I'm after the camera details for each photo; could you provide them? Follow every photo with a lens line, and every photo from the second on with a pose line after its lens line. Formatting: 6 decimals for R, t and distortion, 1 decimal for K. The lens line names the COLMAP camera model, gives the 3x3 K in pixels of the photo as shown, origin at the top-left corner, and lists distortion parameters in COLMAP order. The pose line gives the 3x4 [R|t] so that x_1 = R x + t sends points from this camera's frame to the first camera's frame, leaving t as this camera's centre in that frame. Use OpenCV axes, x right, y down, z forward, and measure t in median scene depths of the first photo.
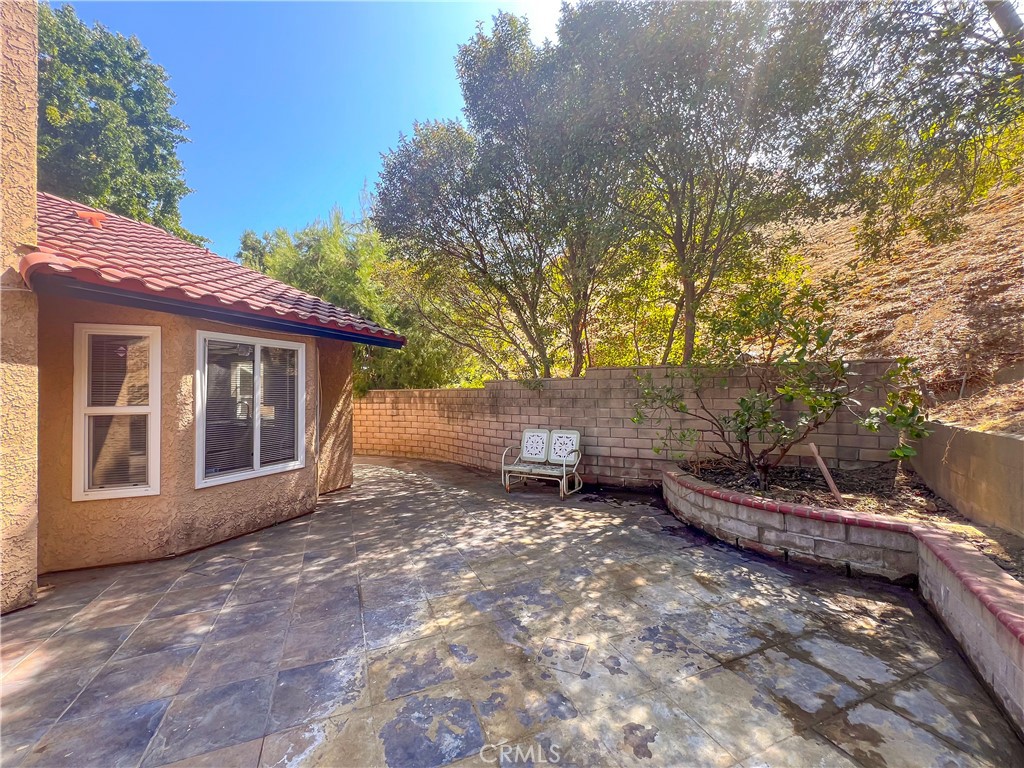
lens RADIAL K [[412.8, 0, 511.4], [0, 412.8, 385.6], [0, 0, 1]] dist [-0.003992, 0.001215]
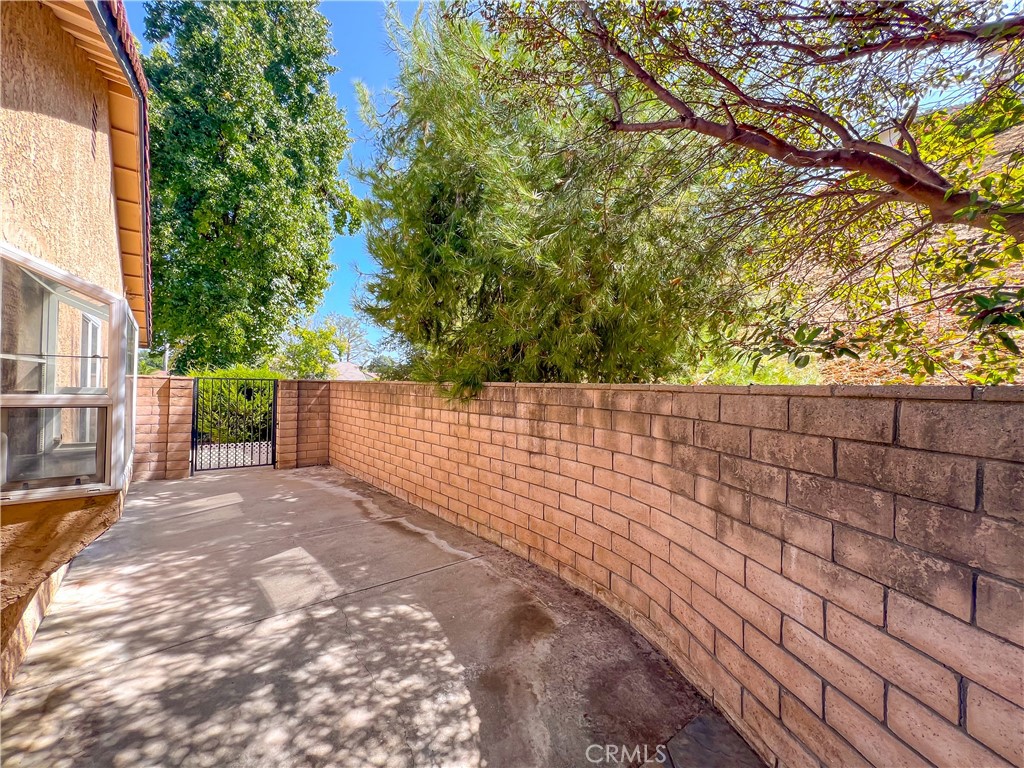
lens RADIAL K [[410.1, 0, 514.6], [0, 410.1, 382.7], [0, 0, 1]] dist [-0.001797, -0.000054]
pose [[0.894101, 0.029116, -0.446918, -0.137772], [-0.027482, 0.999571, 0.010141, 0.006271], [0.447021, 0.003215, 0.894518, 0.664416]]
